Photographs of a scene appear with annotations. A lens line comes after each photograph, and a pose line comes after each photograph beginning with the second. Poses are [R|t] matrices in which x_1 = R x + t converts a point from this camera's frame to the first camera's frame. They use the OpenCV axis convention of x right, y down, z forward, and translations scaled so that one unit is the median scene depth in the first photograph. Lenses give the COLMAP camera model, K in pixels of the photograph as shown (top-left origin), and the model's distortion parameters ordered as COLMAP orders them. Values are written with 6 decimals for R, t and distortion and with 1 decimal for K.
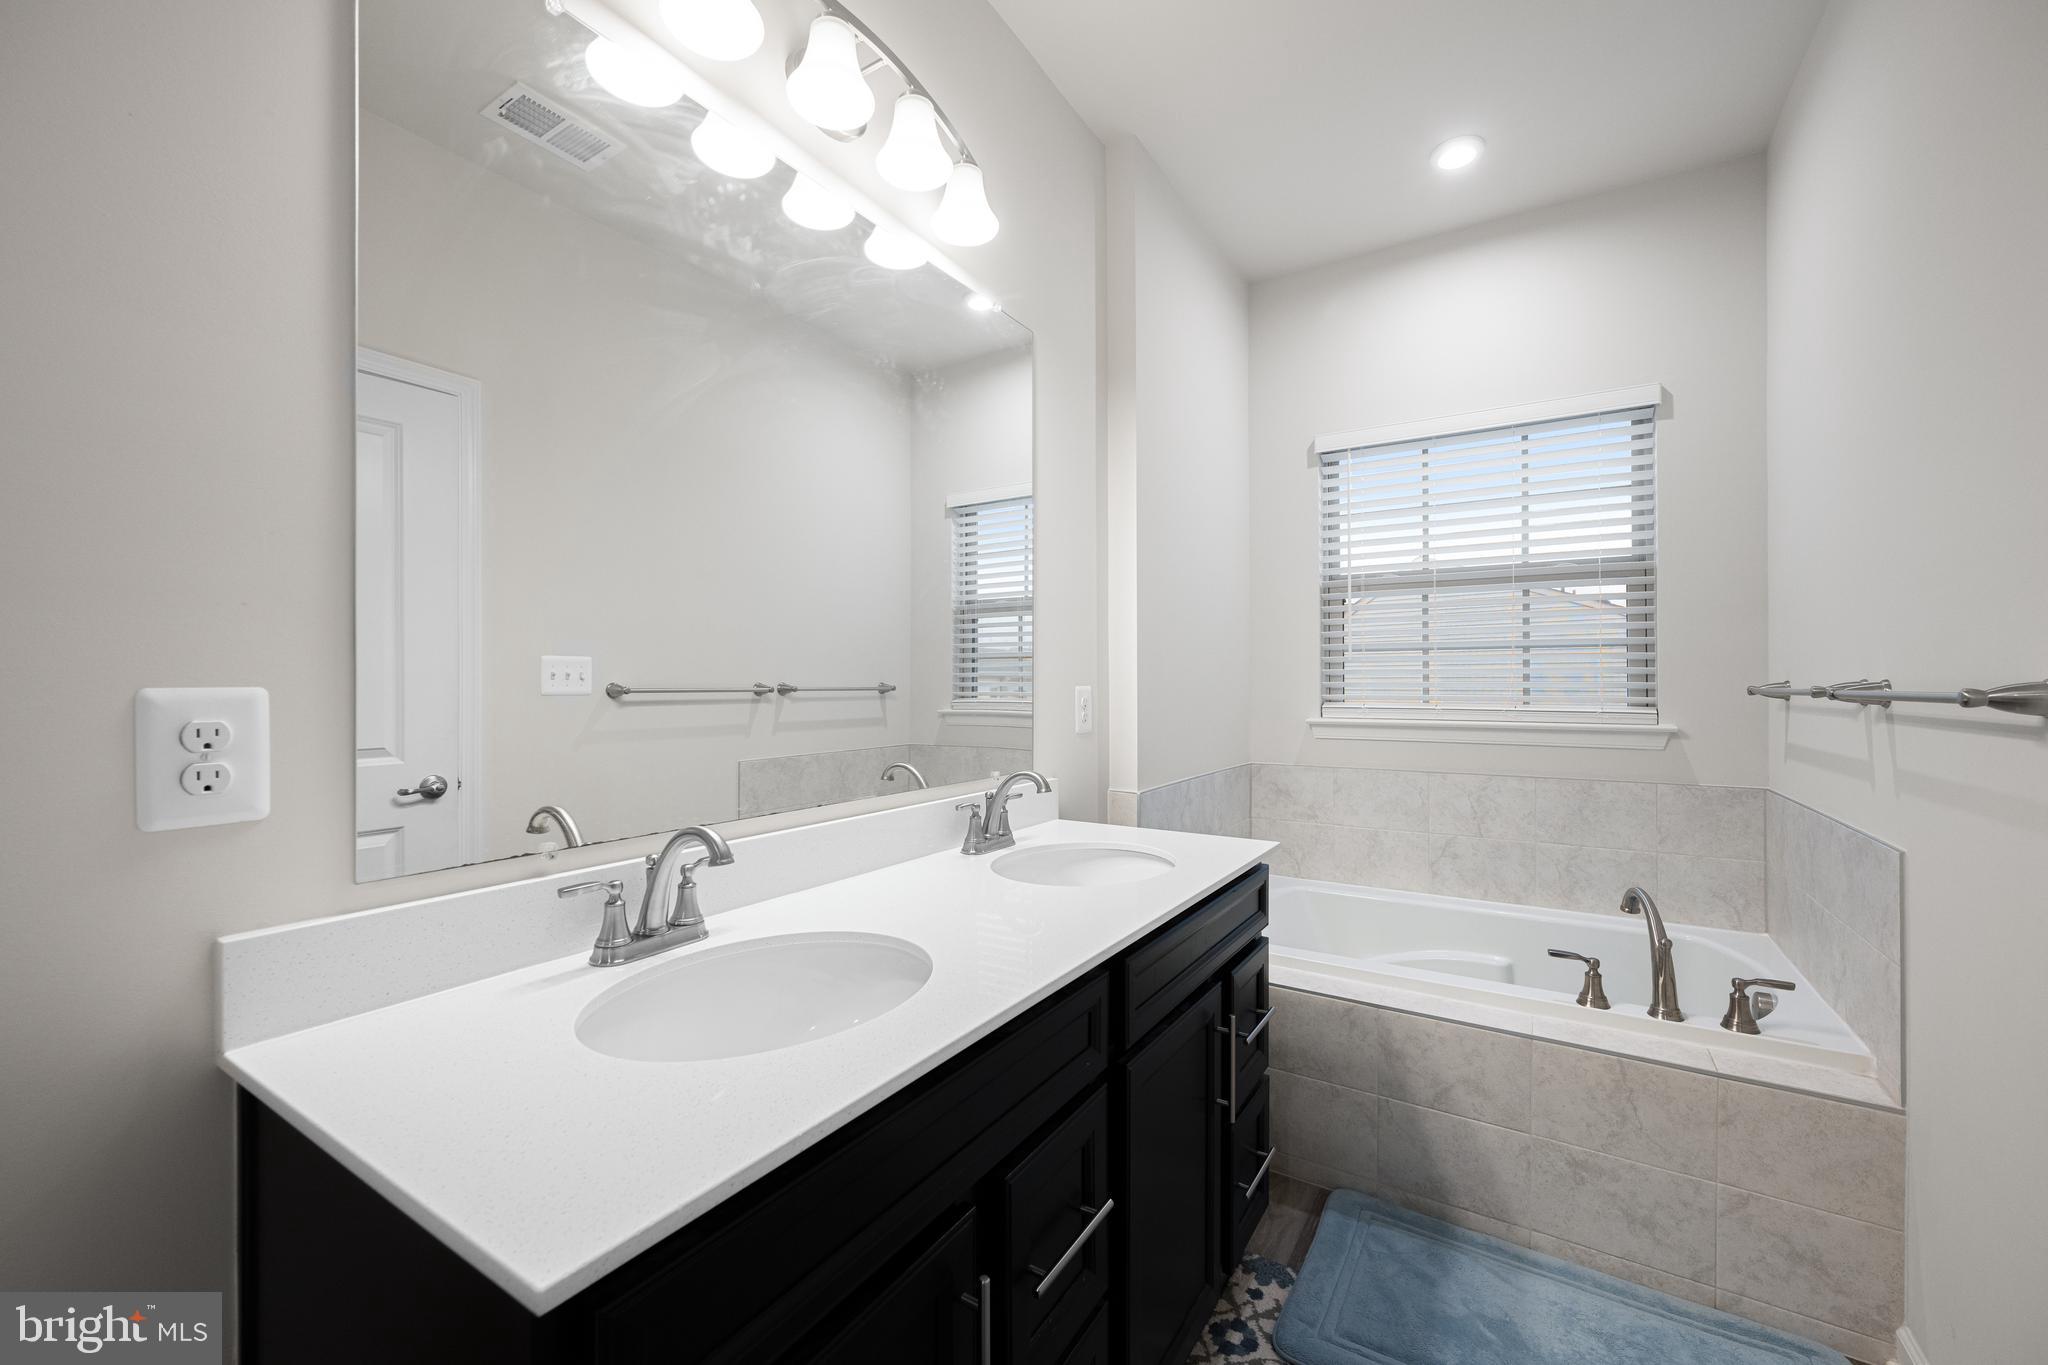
lens RADIAL K [[805.9, 0, 1018.4], [0, 805.9, 686.4], [0, 0, 1]] dist [-0.000916, 0.000331]
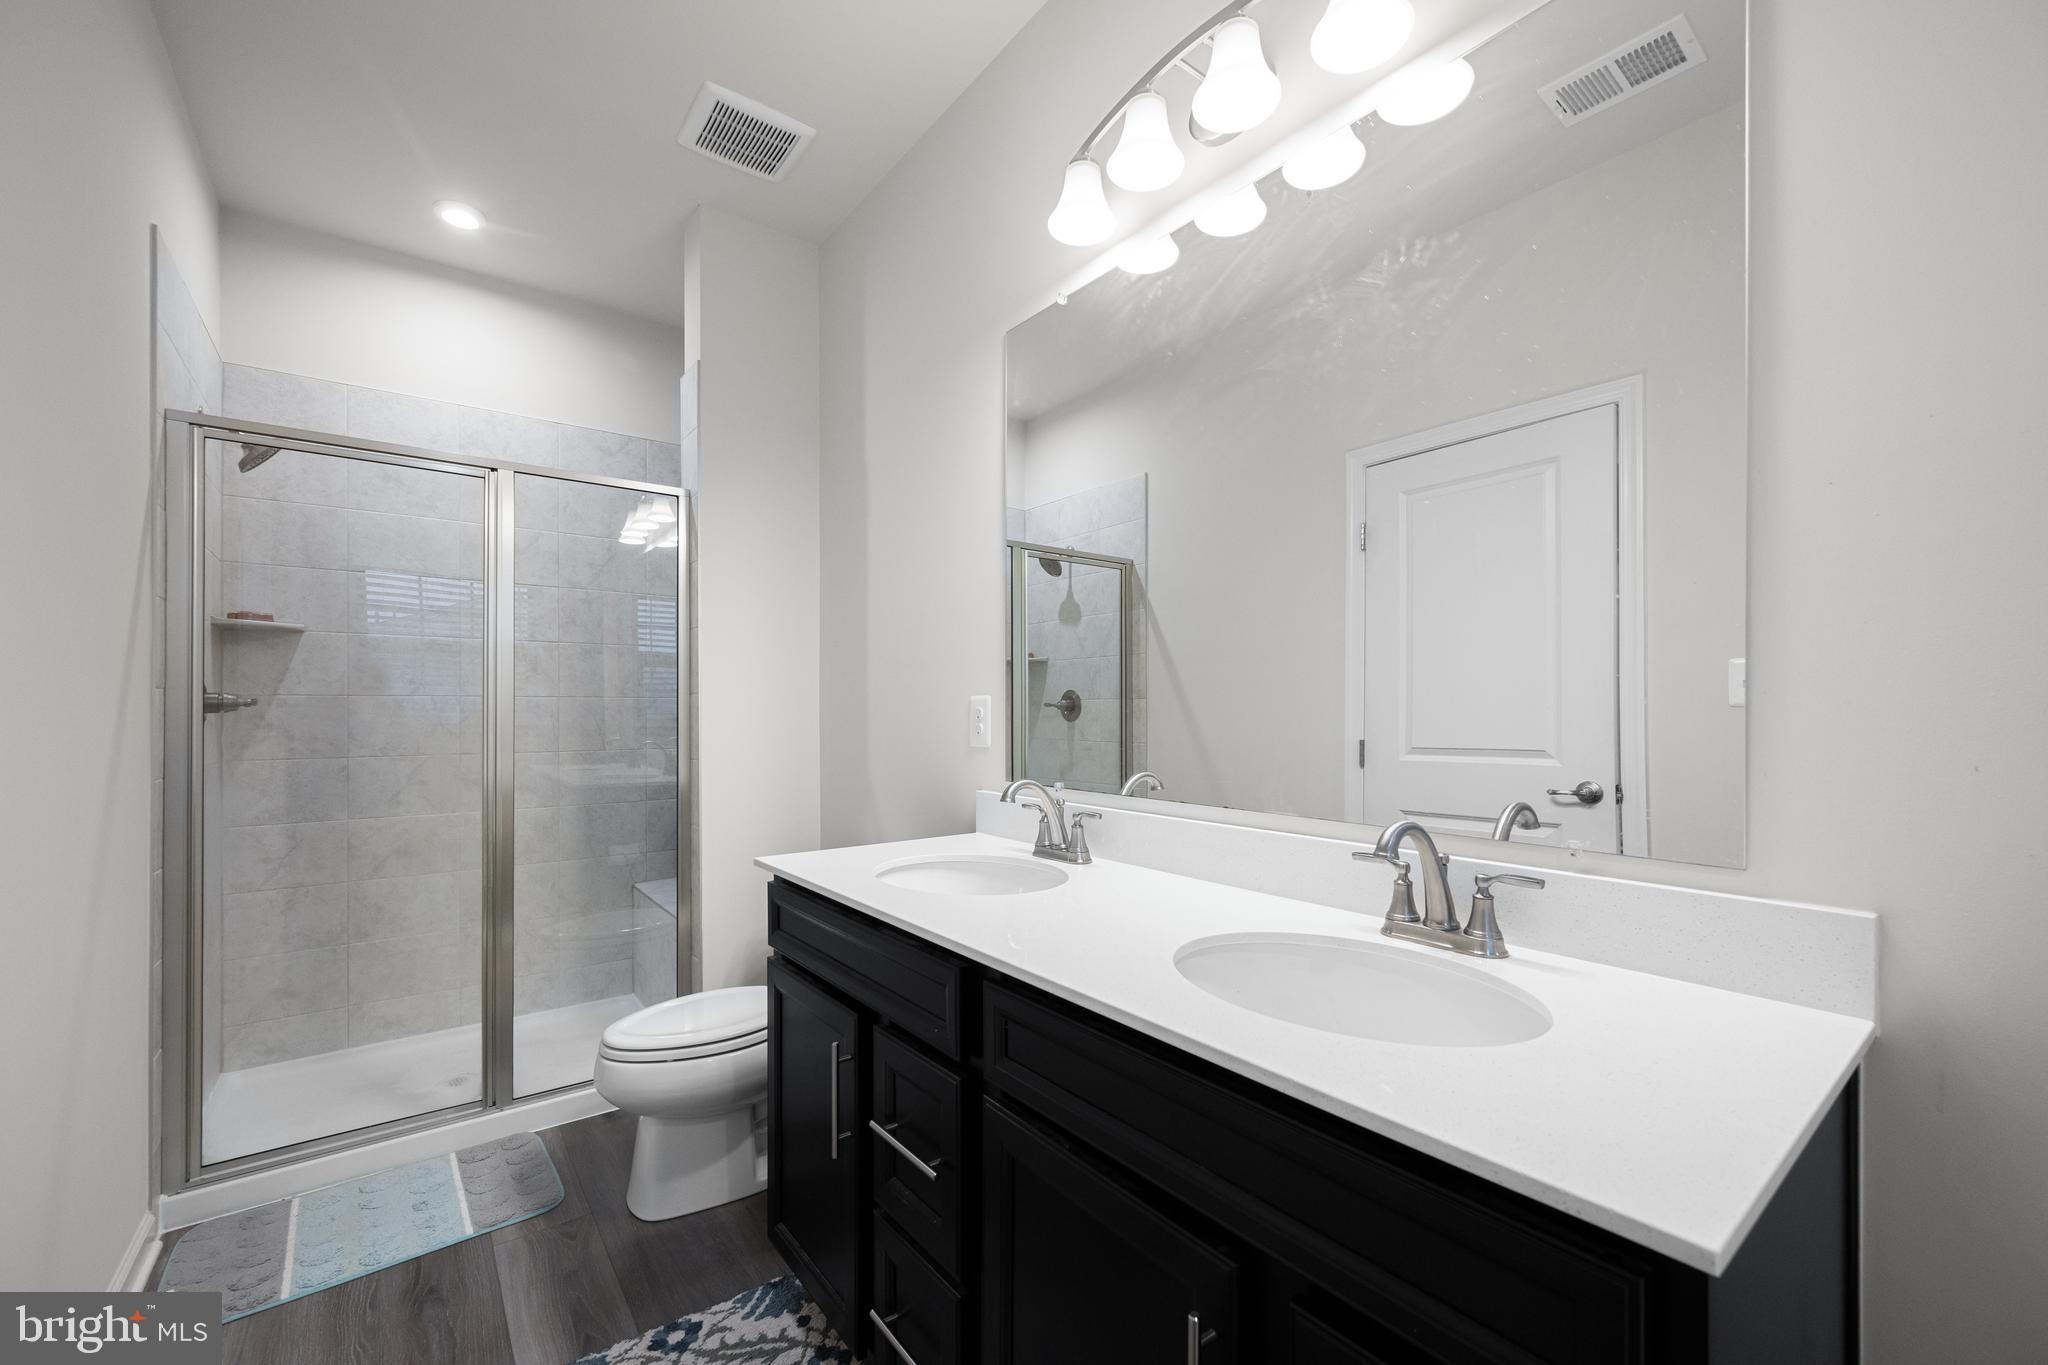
lens RADIAL K [[805.9, 0, 1018.4], [0, 805.9, 686.4], [0, 0, 1]] dist [-0.000916, 0.000331]
pose [[-0.321471, -0.017220, -0.946763, 1.054713], [0.001630, 0.999823, -0.018738, 0.016087], [0.946918, -0.007567, -0.321387, 1.393763]]
